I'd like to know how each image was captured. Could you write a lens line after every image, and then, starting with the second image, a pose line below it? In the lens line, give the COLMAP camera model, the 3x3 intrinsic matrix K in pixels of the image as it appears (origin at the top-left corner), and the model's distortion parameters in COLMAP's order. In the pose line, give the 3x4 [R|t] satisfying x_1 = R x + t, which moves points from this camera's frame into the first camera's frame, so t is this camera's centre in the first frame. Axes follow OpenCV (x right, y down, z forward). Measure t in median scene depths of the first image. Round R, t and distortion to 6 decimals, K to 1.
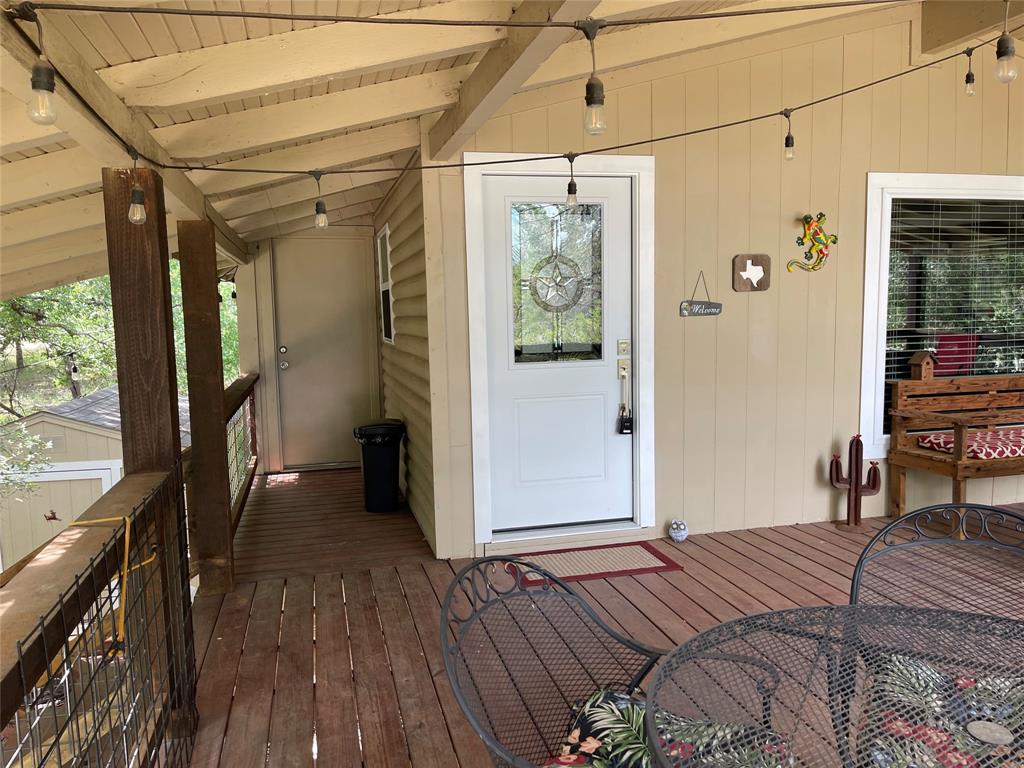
lens RADIAL K [[747.2, 0, 522.5], [0, 747.2, 383.6], [0, 0, 1]] dist [0.062755, -0.003826]
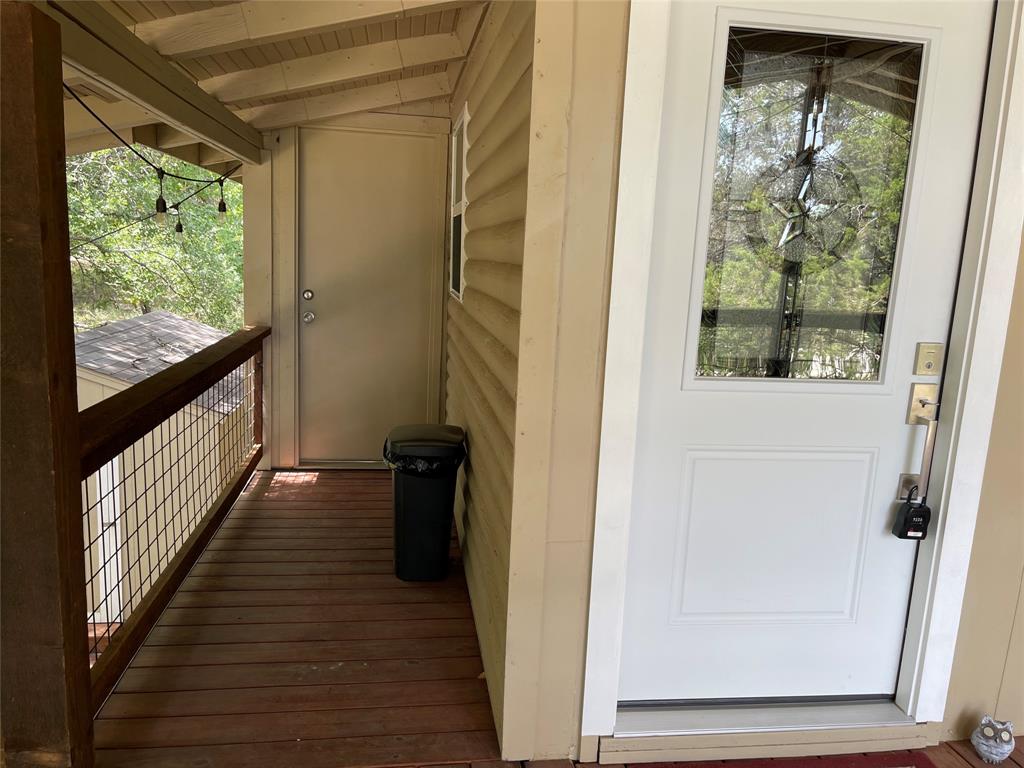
lens RADIAL K [[773.5, 0, 518.7], [0, 773.5, 390.3], [0, 0, 1]] dist [0.086381, -0.118770]
pose [[0.990339, 0.089913, -0.105566, -0.054508], [-0.081903, 0.993591, 0.077907, -0.037255], [0.111894, -0.068508, 0.991356, 0.388526]]
